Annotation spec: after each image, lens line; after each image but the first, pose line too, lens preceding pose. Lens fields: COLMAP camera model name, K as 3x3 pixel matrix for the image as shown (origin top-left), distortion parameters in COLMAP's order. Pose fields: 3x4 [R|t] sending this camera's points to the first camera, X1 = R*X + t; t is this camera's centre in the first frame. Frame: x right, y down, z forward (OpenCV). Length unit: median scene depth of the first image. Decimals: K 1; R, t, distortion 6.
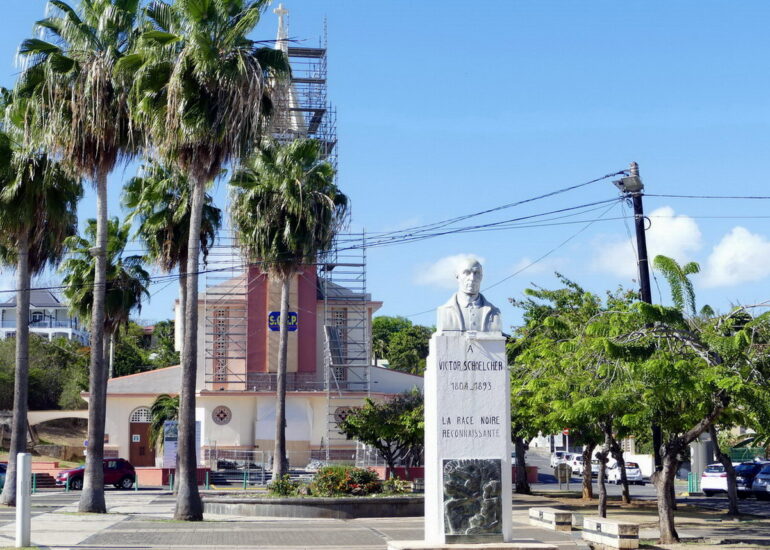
lens RADIAL K [[1407.9, 0, 385.0], [0, 1407.9, 275.0], [0, 0, 1]] dist [0.009875, 0.031020]
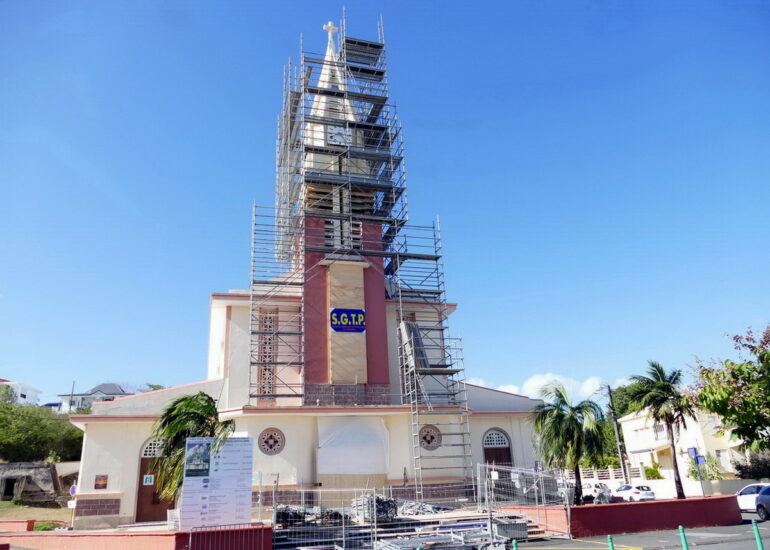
lens RADIAL K [[586.3, 0, 385.0], [0, 586.3, 275.0], [0, 0, 1]] dist [0.002212, 0.001239]
pose [[0.989678, 0.007516, 0.143113, -0.100146], [0.024957, 0.974326, -0.223755, 0.083789], [-0.141121, 0.225017, 0.964081, 0.668584]]
